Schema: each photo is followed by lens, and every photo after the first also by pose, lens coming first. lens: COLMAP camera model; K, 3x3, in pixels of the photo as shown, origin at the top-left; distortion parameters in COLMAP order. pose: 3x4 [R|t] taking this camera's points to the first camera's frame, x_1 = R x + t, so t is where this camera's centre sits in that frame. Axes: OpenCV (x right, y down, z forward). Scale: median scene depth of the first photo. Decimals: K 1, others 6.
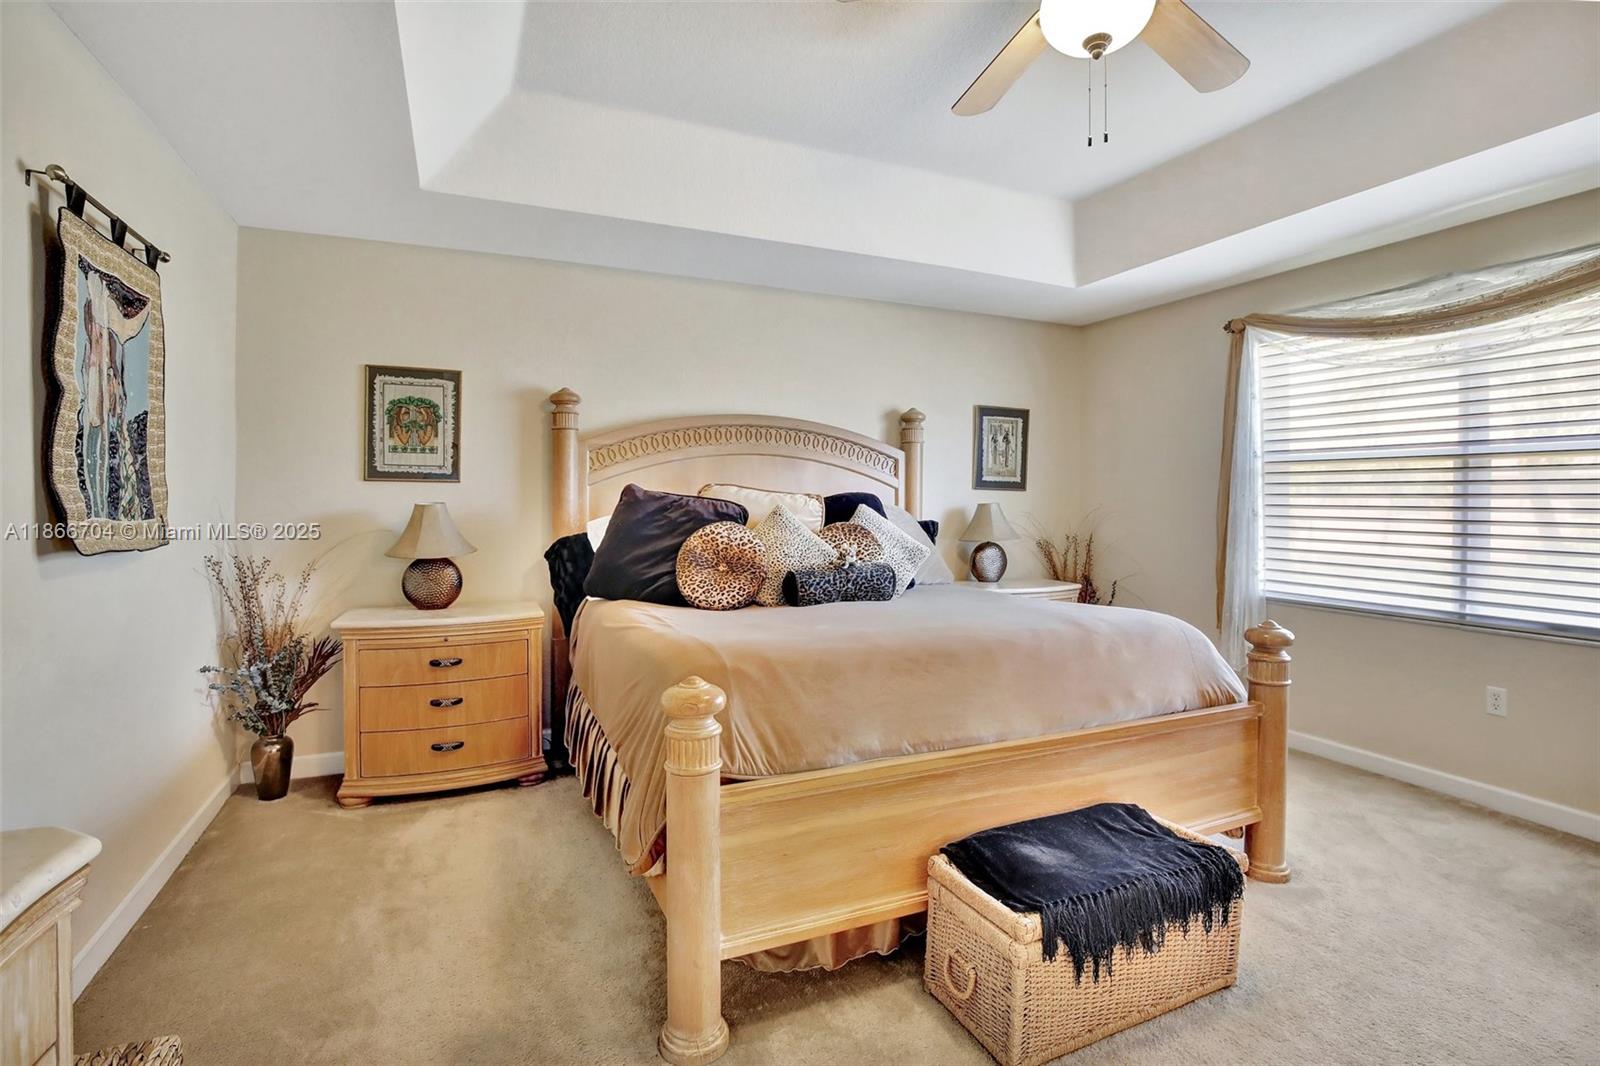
lens RADIAL K [[776.4, 0, 801.7], [0, 776.4, 496.5], [0, 0, 1]] dist [-0.024276, 0.000120]
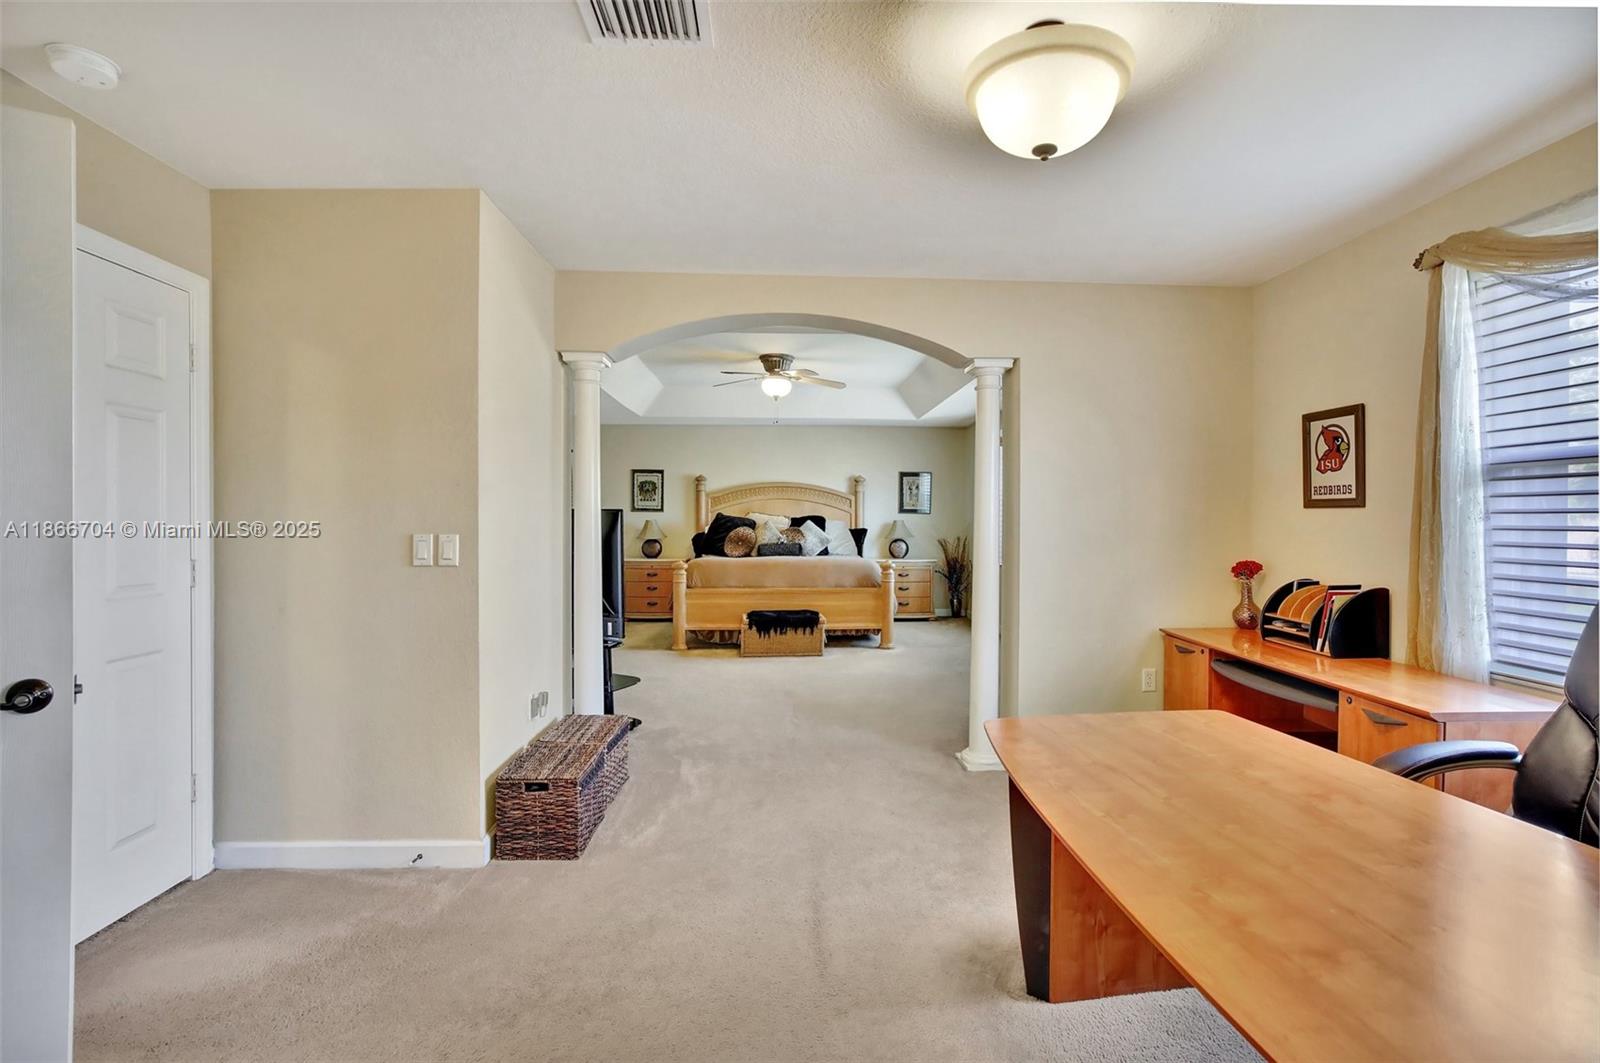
lens RADIAL K [[771.1, 0, 811.8], [0, 771.1, 516.0], [0, 0, 1]] dist [-0.015993, 0.000581]
pose [[0.930350, -0.003266, -0.366659, 1.010024], [0.001902, 0.999990, -0.004080, 0.007007], [0.366668, 0.003098, 0.930347, -1.283853]]
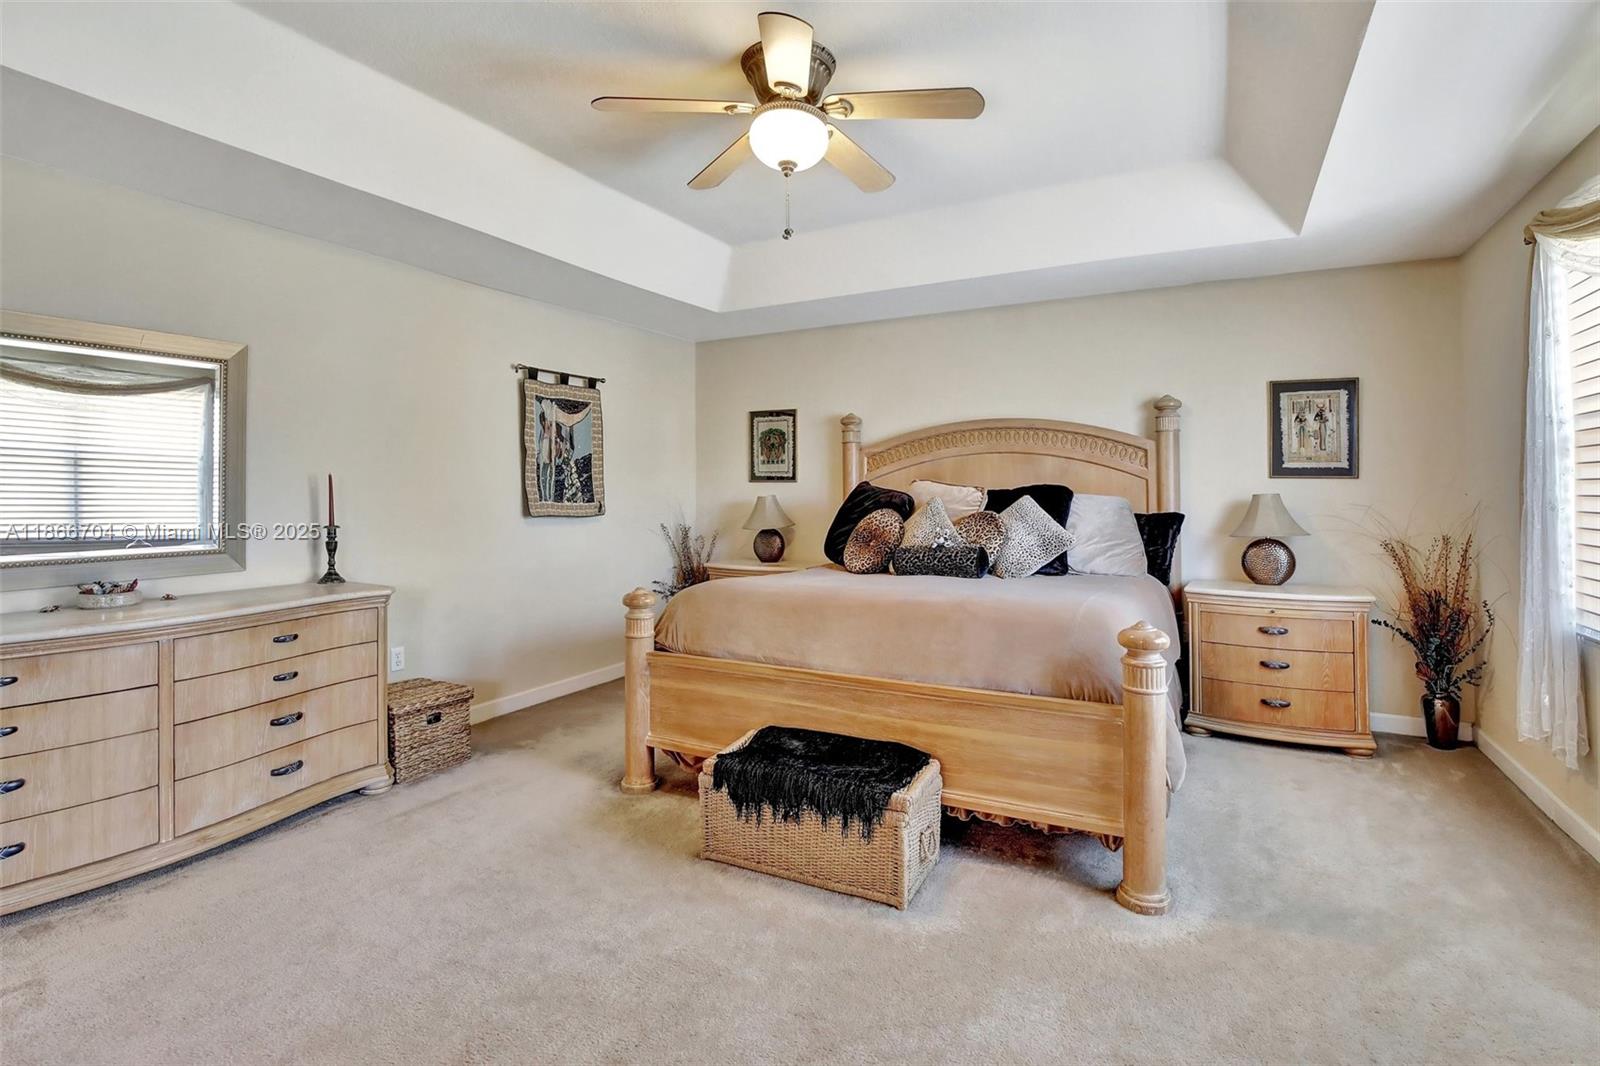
lens RADIAL K [[769.6, 0, 804.0], [0, 769.6, 469.7], [0, 0, 1]] dist [-0.026393, 0.000201]
pose [[0.608583, -0.029635, -0.792936, 0.784829], [0.007969, 0.999480, -0.031239, 0.005166], [0.793450, 0.012693, 0.608503, 0.089059]]
